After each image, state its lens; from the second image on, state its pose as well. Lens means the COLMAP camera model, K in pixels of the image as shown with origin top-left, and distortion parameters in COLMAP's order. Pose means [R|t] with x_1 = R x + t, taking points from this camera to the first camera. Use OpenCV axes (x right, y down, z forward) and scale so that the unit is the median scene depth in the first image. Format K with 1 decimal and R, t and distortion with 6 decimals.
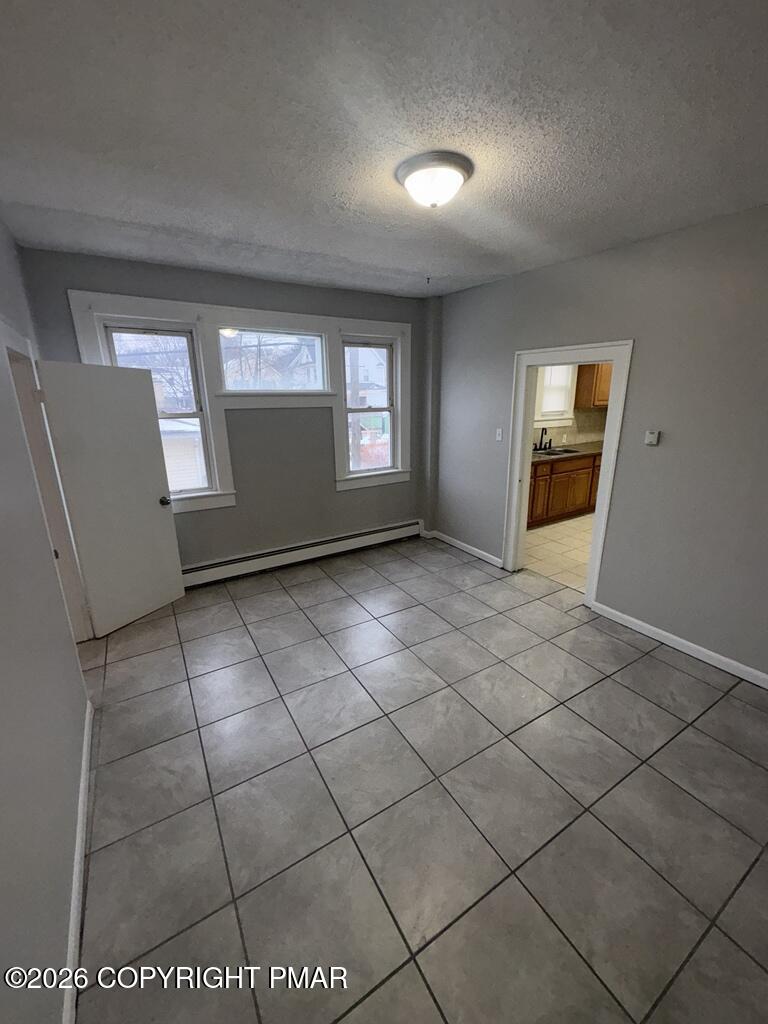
lens RADIAL K [[406.6, 0, 384.8], [0, 406.6, 510.6], [0, 0, 1]] dist [-0.000659, 0.000177]
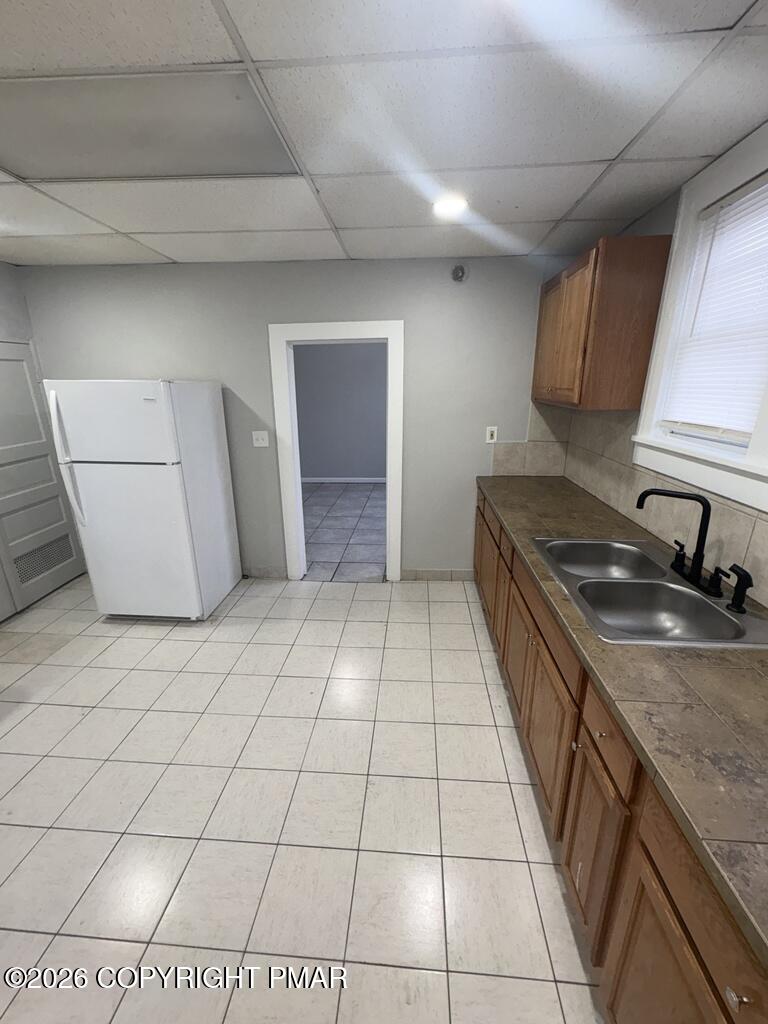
lens RADIAL K [[406.6, 0, 384.8], [0, 406.6, 510.6], [0, 0, 1]] dist [-0.000659, 0.000177]
pose [[-0.588856, 0.257361, -0.766169, 0.997439], [-0.205870, 0.868922, 0.450103, -0.383198], [0.781579, 0.422777, -0.458686, 1.377690]]
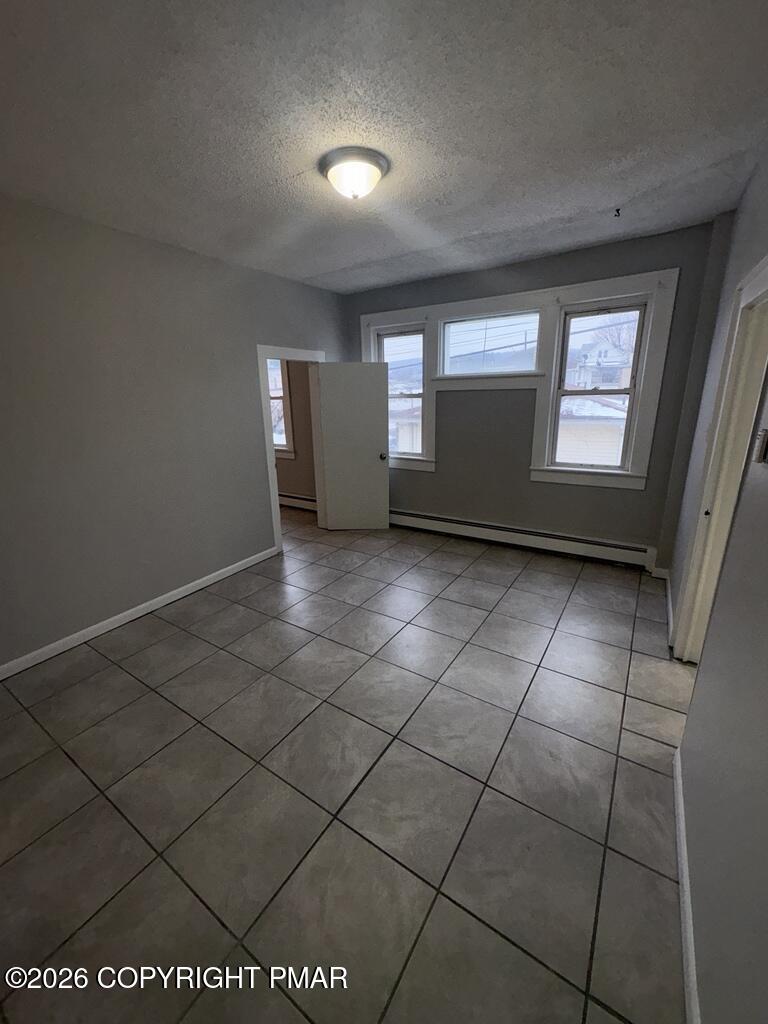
lens RADIAL K [[406.6, 0, 384.8], [0, 406.6, 510.6], [0, 0, 1]] dist [-0.000659, 0.000177]
pose [[0.429641, 0.251306, -0.867326, 0.612819], [-0.225373, 0.959940, 0.166500, -0.067312], [0.874423, 0.123937, 0.469067, 0.309763]]
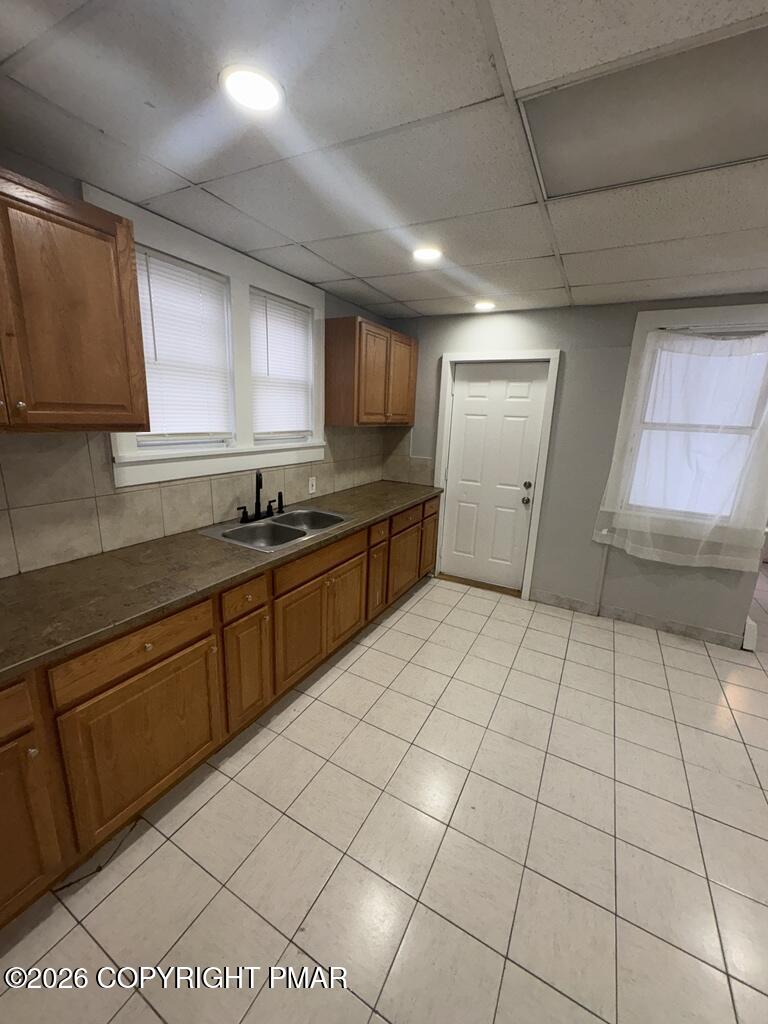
lens RADIAL K [[406.6, 0, 384.8], [0, 406.6, 510.6], [0, 0, 1]] dist [-0.000659, 0.000177]
pose [[0.865888, -0.068624, 0.495509, 0.413849], [0.082425, 0.996579, -0.006017, -0.209516], [-0.493401, 0.046052, 0.868582, 0.800251]]
